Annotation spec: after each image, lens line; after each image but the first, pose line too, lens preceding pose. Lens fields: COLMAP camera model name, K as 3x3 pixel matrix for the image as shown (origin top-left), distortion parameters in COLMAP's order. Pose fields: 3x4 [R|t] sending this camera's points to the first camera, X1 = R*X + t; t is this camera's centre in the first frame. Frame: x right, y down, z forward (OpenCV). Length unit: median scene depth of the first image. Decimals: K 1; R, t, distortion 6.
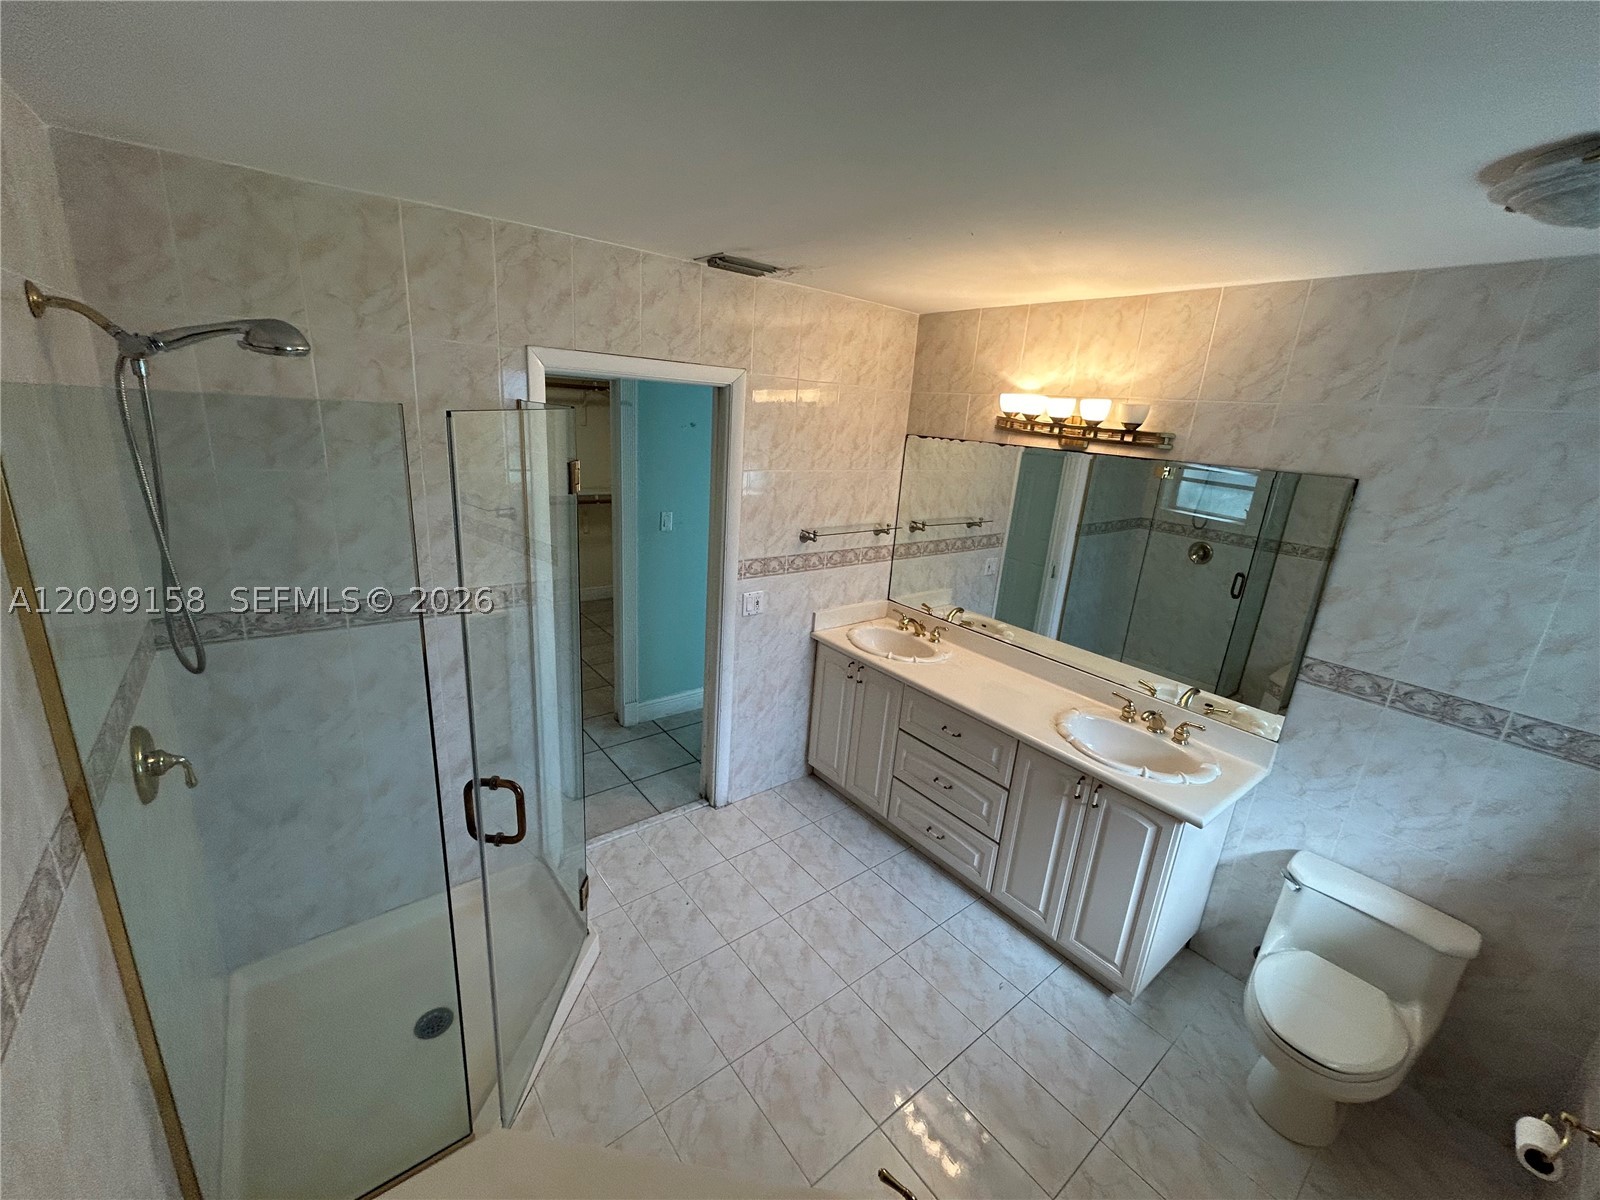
lens RADIAL K [[644.2, 0, 796.4], [0, 644.2, 594.6], [0, 0, 1]] dist [0.000304, 0.000020]
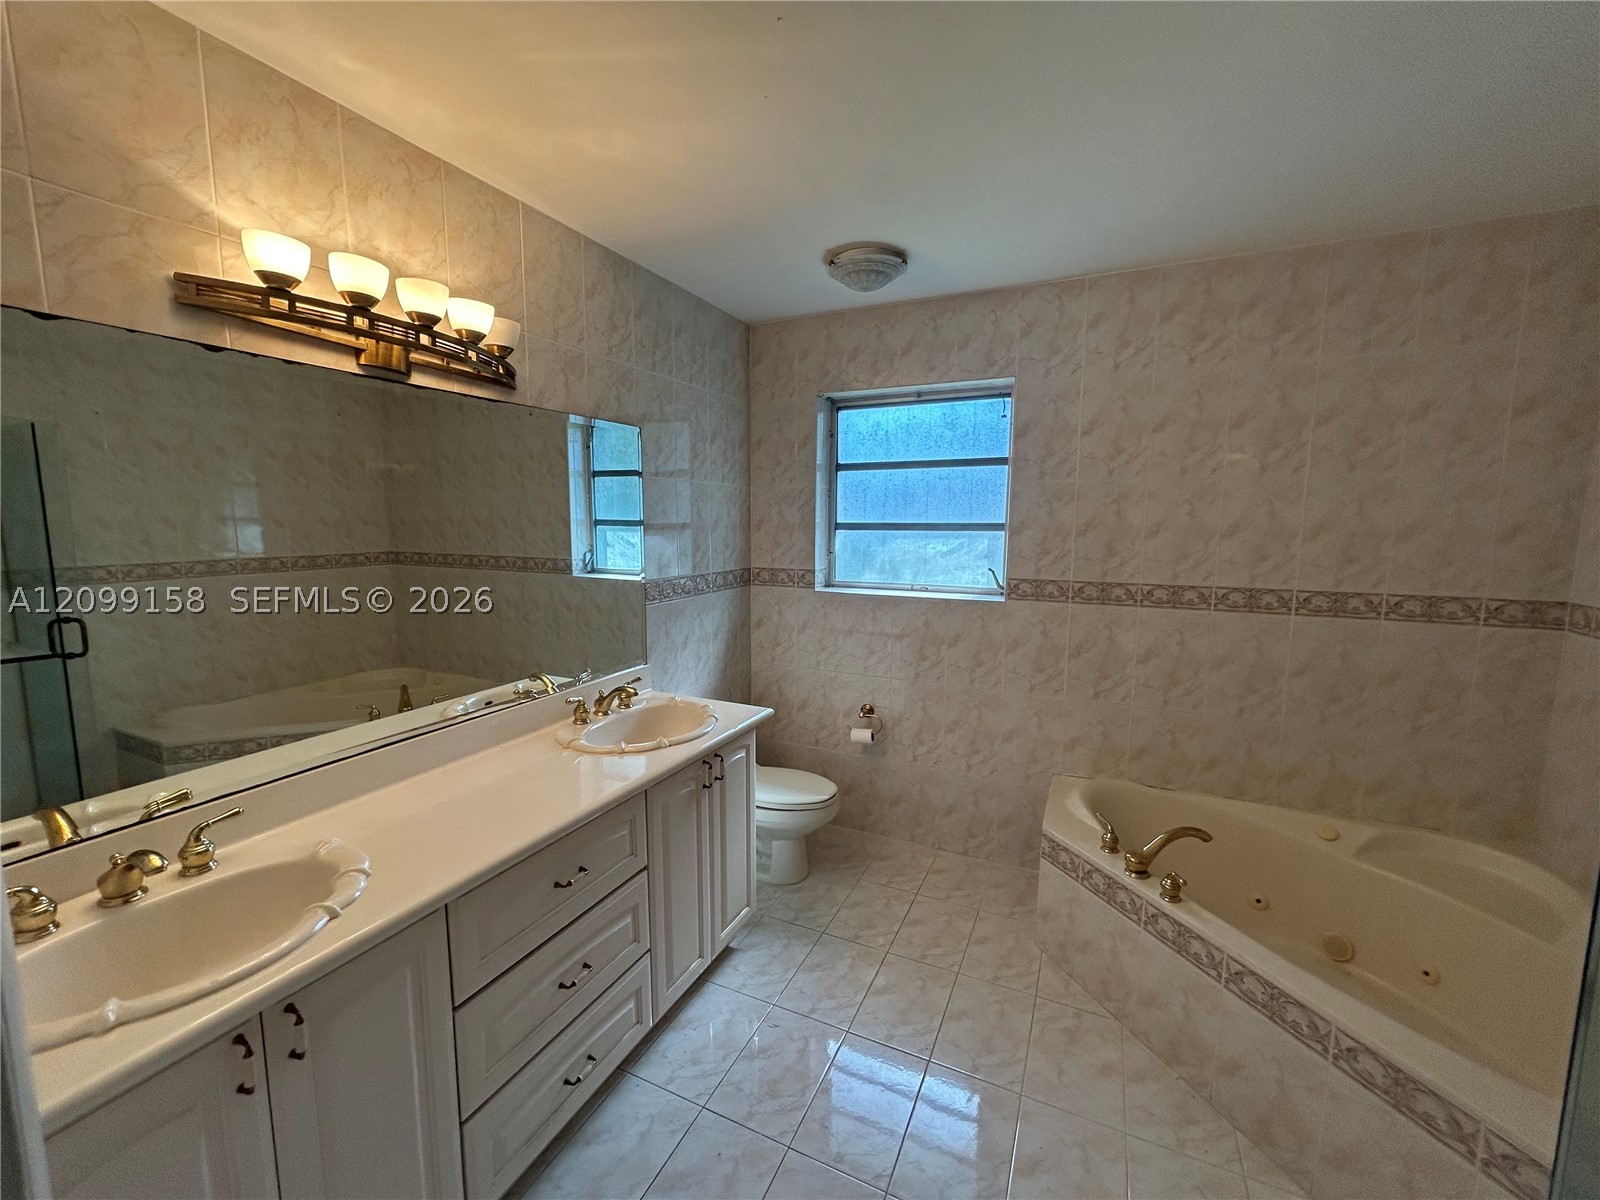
lens RADIAL K [[644.2, 0, 796.4], [0, 644.2, 594.6], [0, 0, 1]] dist [0.000304, 0.000020]
pose [[-0.441416, -0.174626, 0.880146, -0.273514], [0.217619, 0.930762, 0.293810, -0.126752], [-0.870513, 0.321229, -0.372851, 0.918155]]
